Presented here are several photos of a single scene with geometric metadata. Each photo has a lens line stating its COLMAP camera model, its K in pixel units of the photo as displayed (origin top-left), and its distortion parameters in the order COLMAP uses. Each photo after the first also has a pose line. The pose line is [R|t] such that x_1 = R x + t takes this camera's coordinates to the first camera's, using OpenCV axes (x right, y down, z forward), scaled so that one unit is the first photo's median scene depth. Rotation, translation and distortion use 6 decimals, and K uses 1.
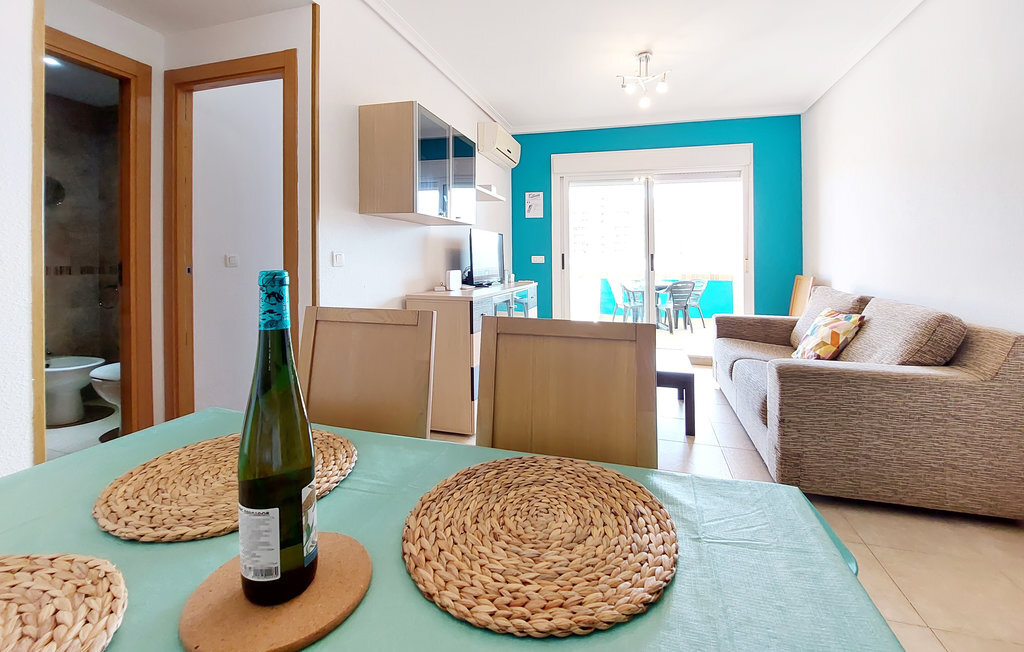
lens RADIAL K [[434.6, 0, 510.3], [0, 434.6, 261.3], [0, 0, 1]] dist [-0.011468, -0.000134]
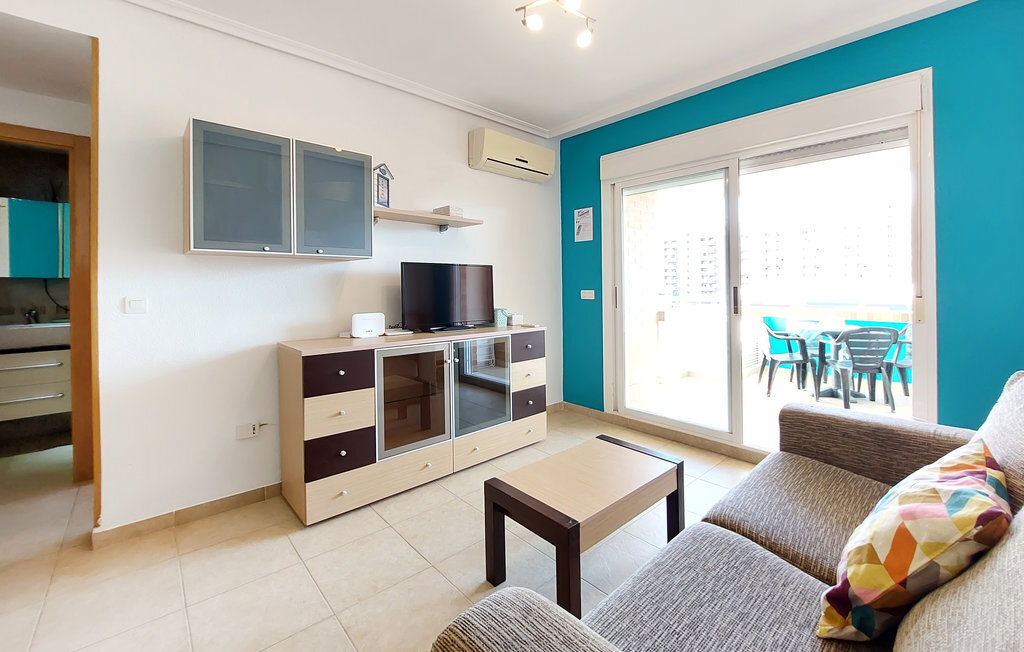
lens RADIAL K [[417.5, 0, 535.5], [0, 417.5, 286.5], [0, 0, 1]] dist [-0.012527, 0.000006]
pose [[0.869370, -0.007744, -0.494101, 0.619444], [0.004710, 0.999962, -0.007385, -0.024495], [0.494139, 0.004093, 0.869373, 0.541810]]
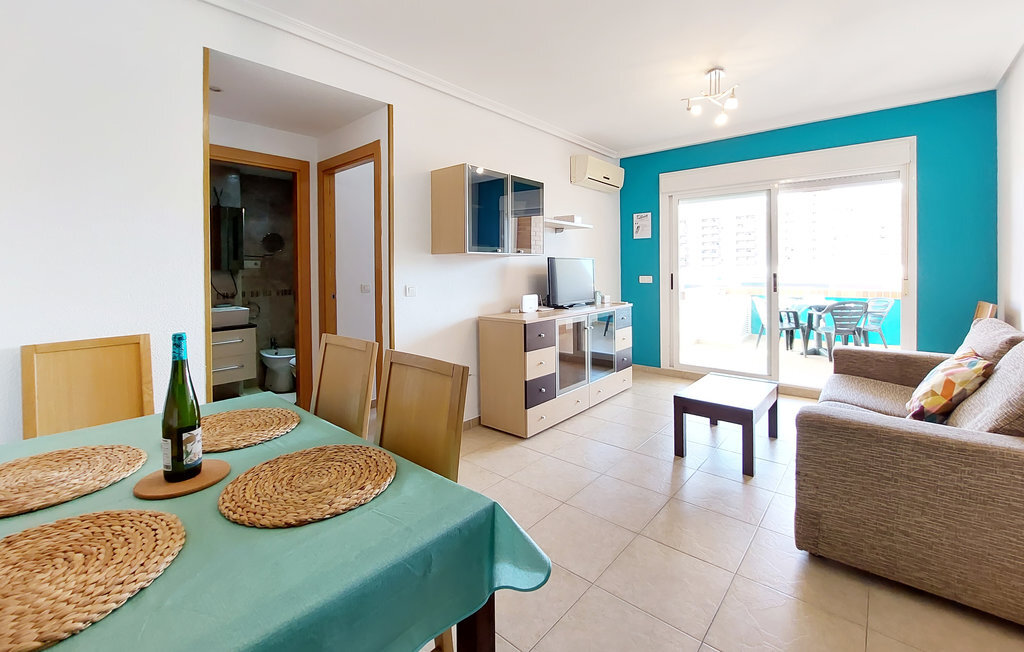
lens RADIAL K [[416.6, 0, 505.9], [0, 416.6, 278.8], [0, 0, 1]] dist [-0.009379, -0.000090]
pose [[0.907756, -0.004932, -0.419469, 0.305841], [0.012424, 0.999808, 0.015132, -0.043433], [0.419314, -0.018948, 0.907644, -0.031939]]
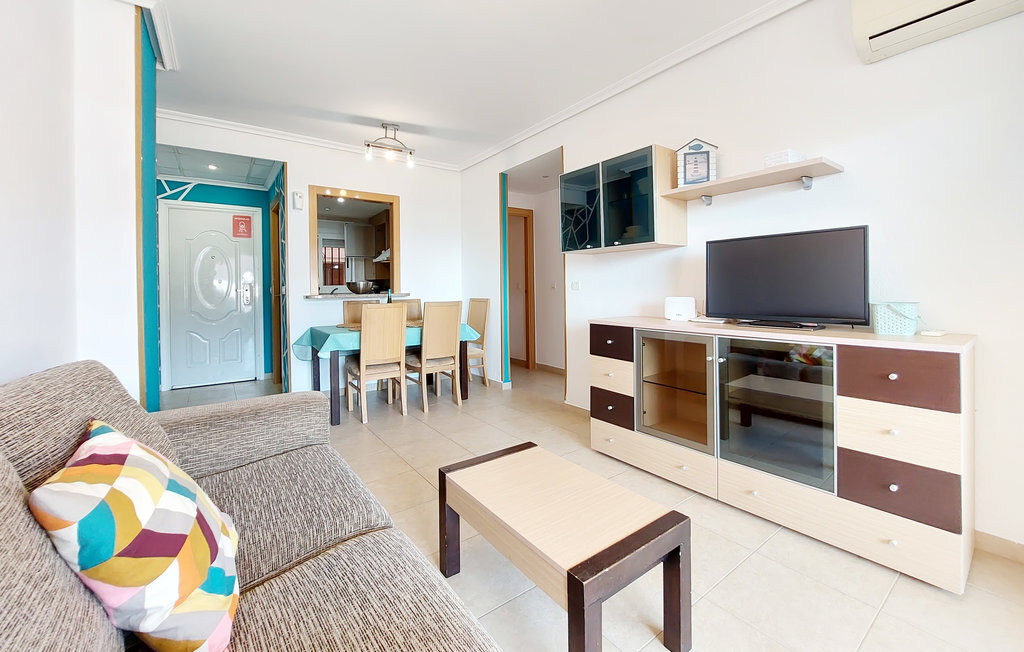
lens RADIAL K [[393.6, 0, 486.7], [0, 393.6, 289.1], [0, 0, 1]] dist [-0.011559, -0.000076]
pose [[-0.612580, 0.007221, -0.790375, 0.798495], [0.005440, 0.999973, 0.004920, 0.002412], [0.790390, -0.001286, -0.612603, 1.366422]]
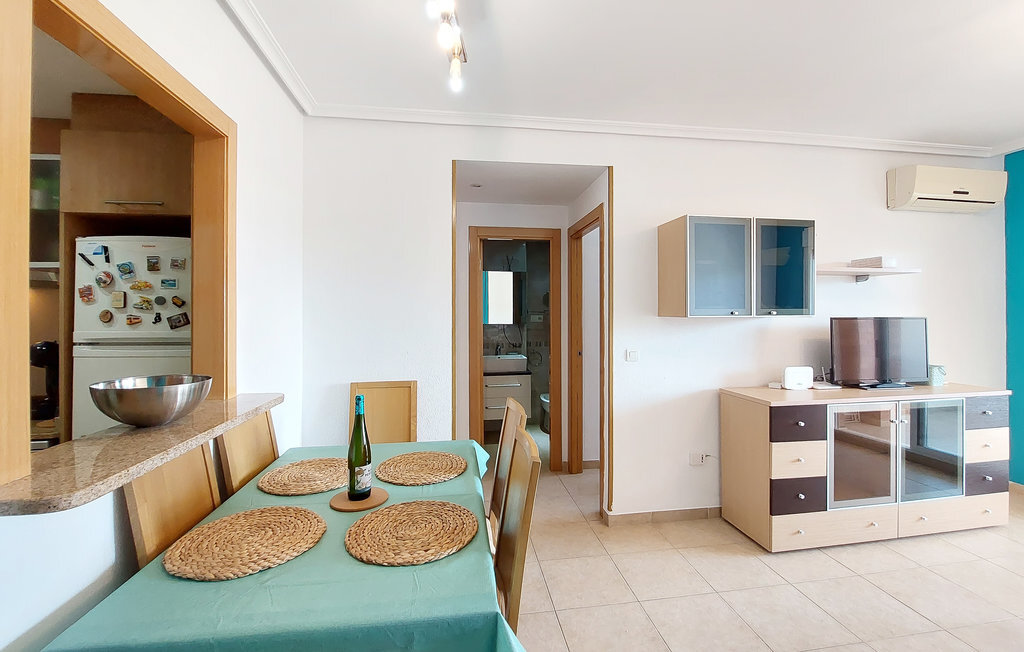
lens RADIAL K [[433.4, 0, 526.9], [0, 433.4, 317.1], [0, 0, 1]] dist [-0.013095, -0.000084]
pose [[0.433894, -0.003841, -0.900956, 0.476565], [0.003894, 0.999990, -0.002388, -0.091297], [0.900956, -0.002472, 0.433904, 0.142544]]
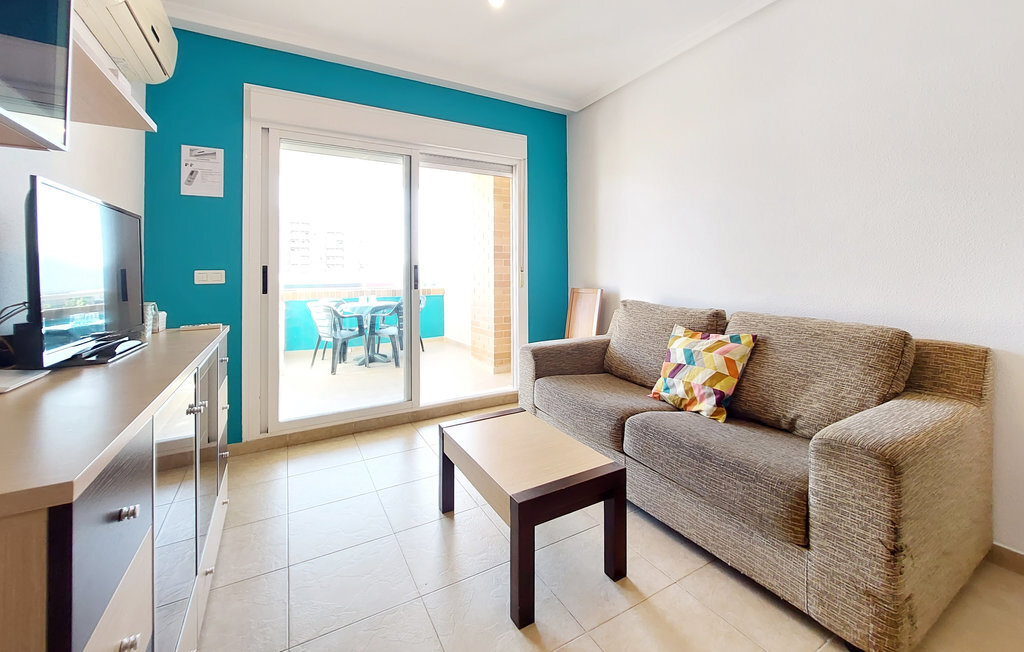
lens RADIAL K [[414.2, 0, 509.4], [0, 414.2, 263.9], [0, 0, 1]] dist [-0.000852, -0.000086]
pose [[0.691518, 0.000052, 0.722360, -0.085759], [0.019726, 0.999626, -0.018956, -0.006079], [-0.722090, 0.027358, 0.691258, 0.709182]]
